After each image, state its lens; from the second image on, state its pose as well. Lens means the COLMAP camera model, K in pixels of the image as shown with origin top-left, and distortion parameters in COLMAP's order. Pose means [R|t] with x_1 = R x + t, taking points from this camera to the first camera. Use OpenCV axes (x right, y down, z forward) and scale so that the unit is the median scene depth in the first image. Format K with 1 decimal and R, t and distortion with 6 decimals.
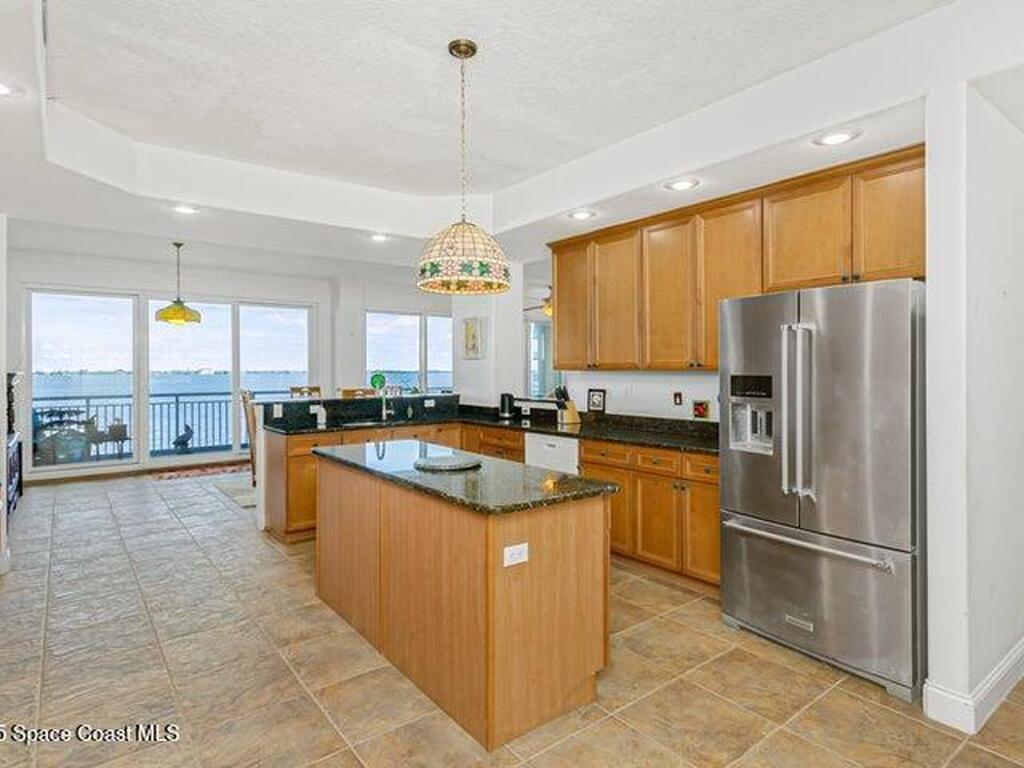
lens RADIAL K [[581.3, 0, 510.5], [0, 581.3, 371.1], [0, 0, 1]] dist [-0.002918, -0.001673]
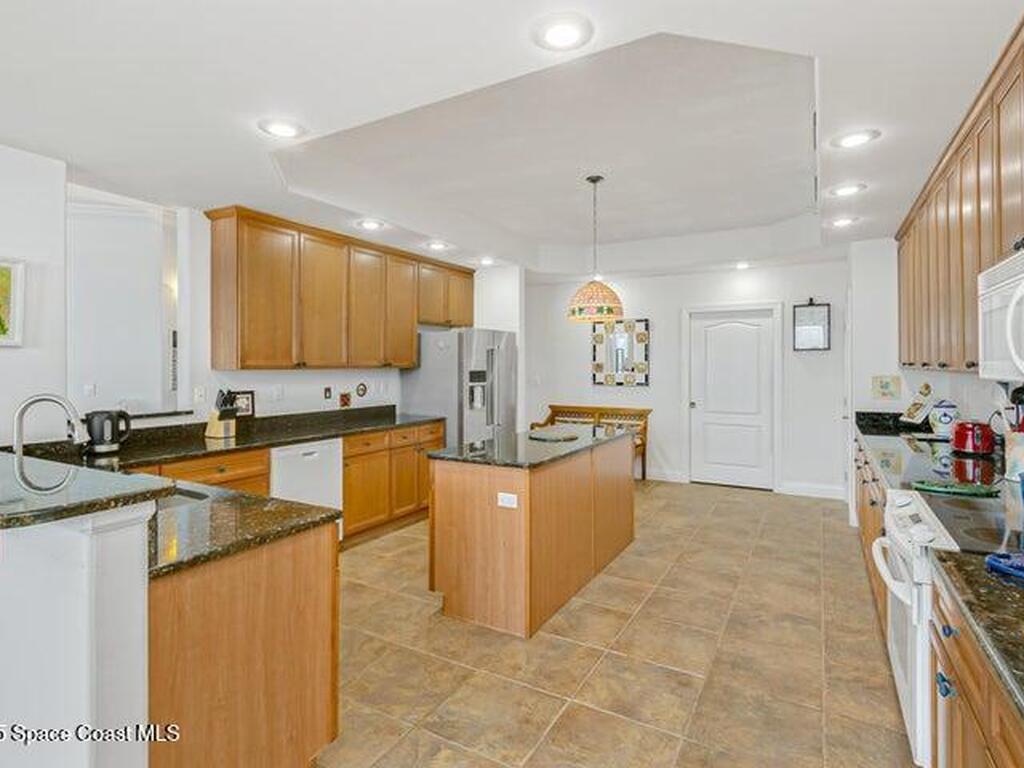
lens RADIAL K [[541.0, 0, 510.4], [0, 541.0, 361.3], [0, 0, 1]] dist [0.004596, 0.000482]
pose [[-0.387431, 0.011194, 0.921831, -0.885409], [0.006630, 0.999934, -0.009356, -0.003830], [-0.921875, 0.002486, -0.387480, 1.122610]]
